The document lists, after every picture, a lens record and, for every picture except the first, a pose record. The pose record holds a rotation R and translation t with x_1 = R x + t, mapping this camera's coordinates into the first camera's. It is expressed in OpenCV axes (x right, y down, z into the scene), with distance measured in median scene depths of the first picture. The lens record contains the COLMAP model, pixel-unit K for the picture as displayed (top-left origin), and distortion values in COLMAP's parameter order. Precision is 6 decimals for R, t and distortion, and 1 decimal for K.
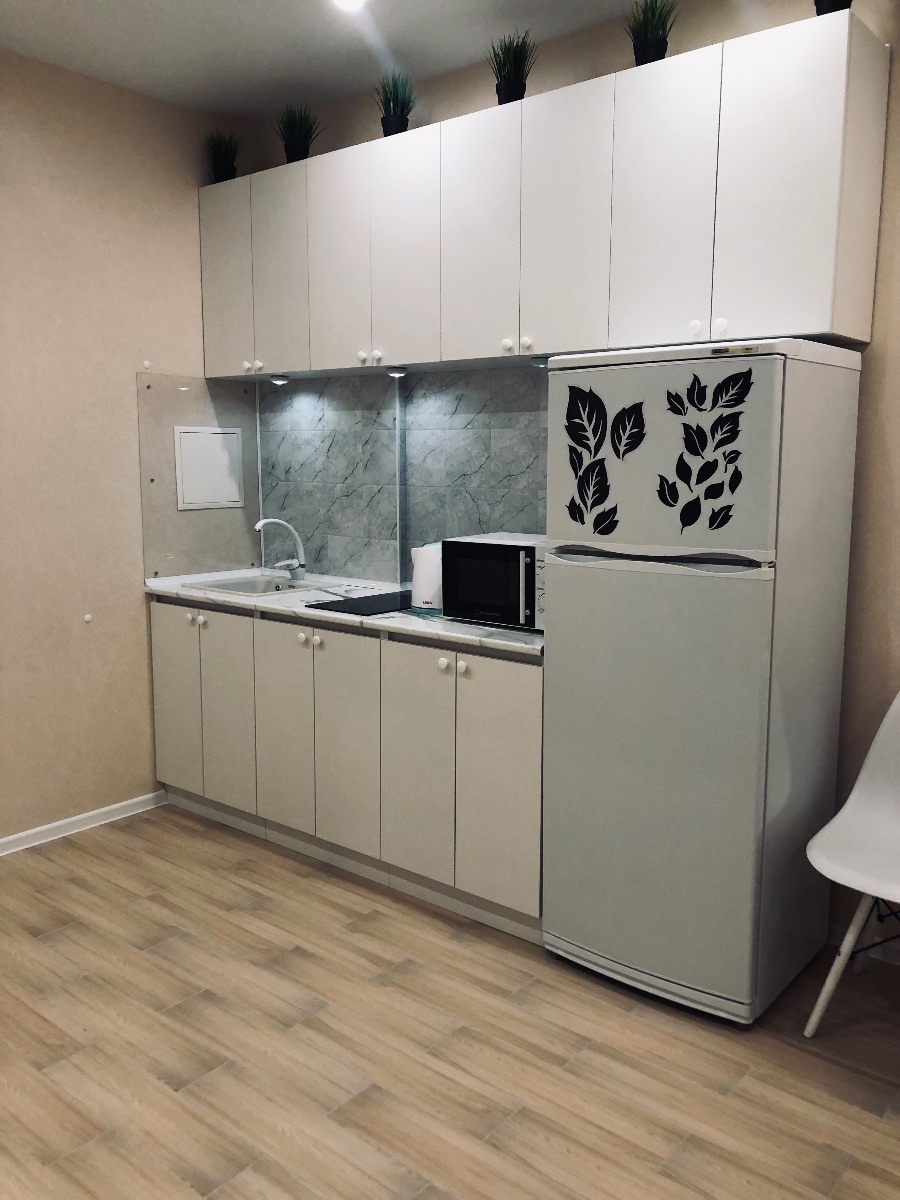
lens RADIAL K [[975.6, 0, 453.7], [0, 975.6, 604.9], [0, 0, 1]] dist [0.002386, 0.005190]
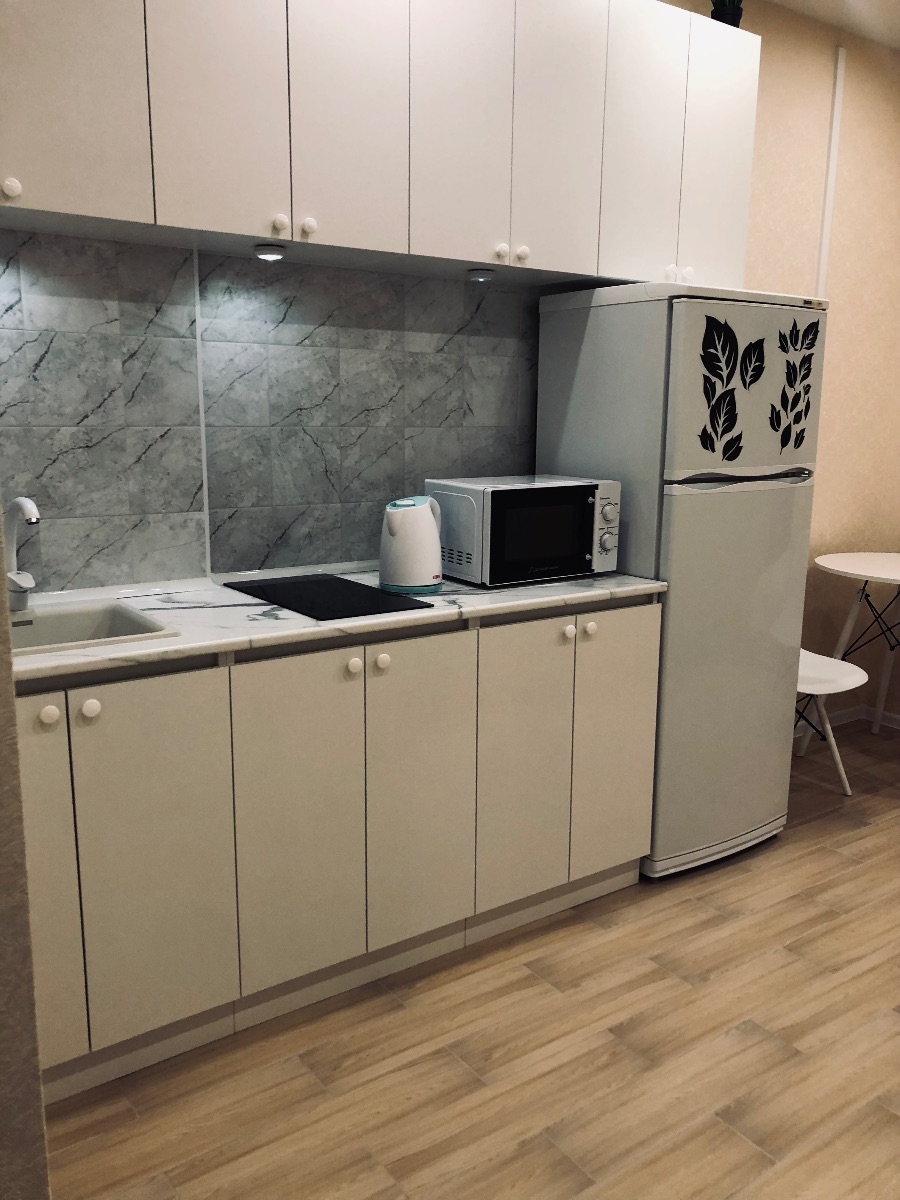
lens RADIAL K [[975.6, 0, 453.7], [0, 975.6, 604.9], [0, 0, 1]] dist [0.002386, 0.005190]
pose [[0.267259, -0.186408, 0.945423, -0.959095], [0.138796, 0.978327, 0.153660, -0.121683], [-0.953577, 0.090154, 0.287340, 0.978631]]
